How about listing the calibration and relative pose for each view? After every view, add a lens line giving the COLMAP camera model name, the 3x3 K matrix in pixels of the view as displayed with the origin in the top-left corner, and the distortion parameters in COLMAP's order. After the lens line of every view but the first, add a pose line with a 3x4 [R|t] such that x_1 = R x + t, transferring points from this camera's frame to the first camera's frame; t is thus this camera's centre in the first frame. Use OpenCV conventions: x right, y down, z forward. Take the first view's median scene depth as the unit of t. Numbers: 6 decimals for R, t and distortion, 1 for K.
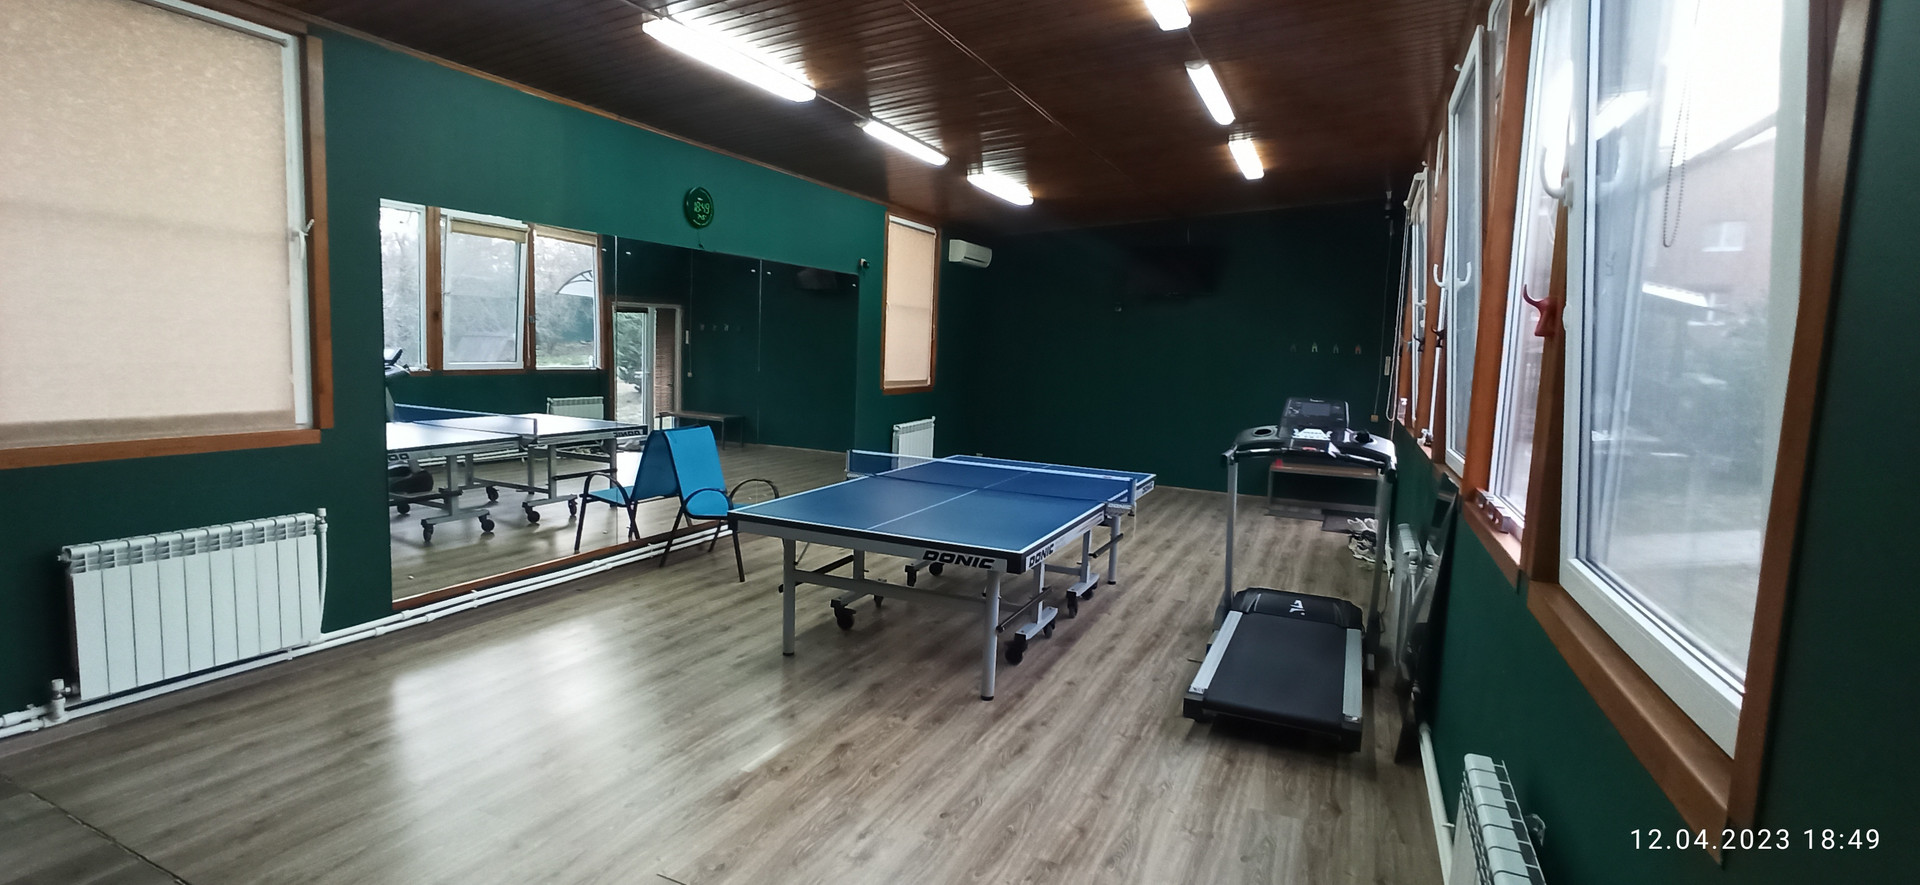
lens RADIAL K [[868.7, 0, 954.7], [0, 868.7, 434.9], [0, 0, 1]] dist [-0.068777, 0.041640]
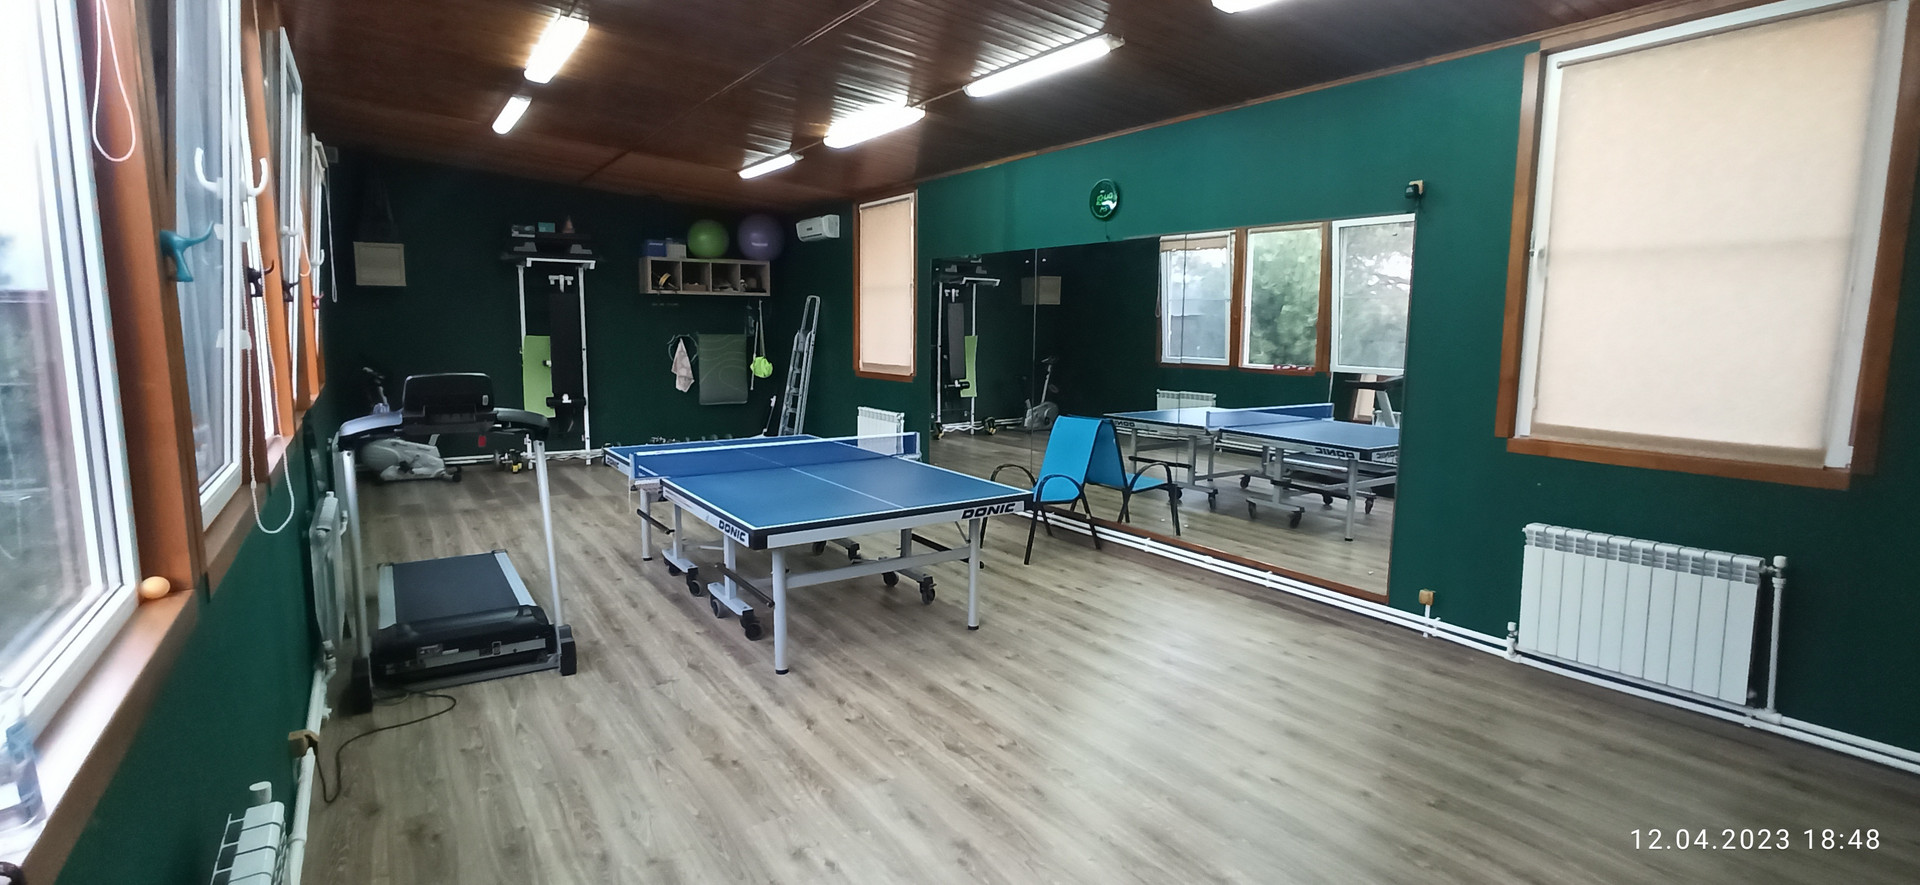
lens RADIAL K [[835.6, 0, 957.6], [0, 835.6, 460.1], [0, 0, 1]] dist [-0.063743, -0.000102]
pose [[-0.497970, 0.098074, -0.861631, 0.678411], [-0.113974, 0.977564, 0.177140, -0.125727], [0.859672, 0.186414, -0.475619, 1.441300]]
